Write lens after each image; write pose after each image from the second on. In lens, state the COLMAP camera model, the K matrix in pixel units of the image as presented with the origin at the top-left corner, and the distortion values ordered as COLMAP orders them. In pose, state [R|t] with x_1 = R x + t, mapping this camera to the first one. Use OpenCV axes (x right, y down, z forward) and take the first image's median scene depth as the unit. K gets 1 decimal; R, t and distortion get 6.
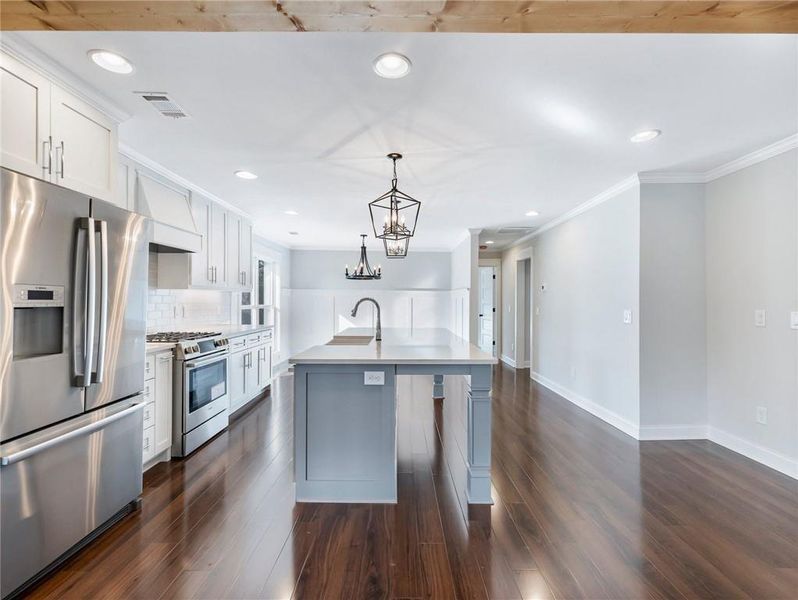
lens RADIAL K [[374.8, 0, 399.0], [0, 374.8, 300.0], [0, 0, 1]] dist [-0.000315, -0.000130]
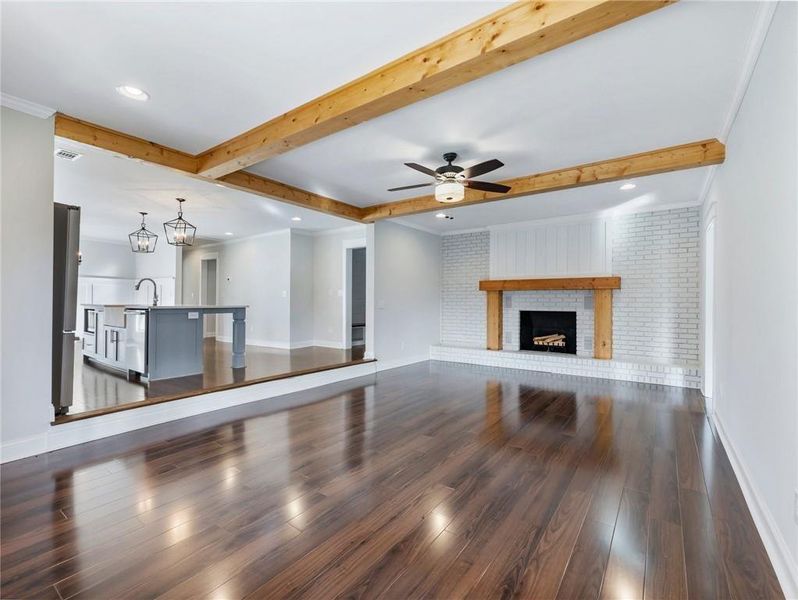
lens RADIAL K [[374.8, 0, 399.0], [0, 374.8, 300.0], [0, 0, 1]] dist [-0.000315, -0.000130]
pose [[0.586771, 0.003283, 0.809747, -0.743216], [-0.002852, 0.999994, -0.001988, 0.085643], [-0.809748, -0.001143, 0.586776, -0.782998]]
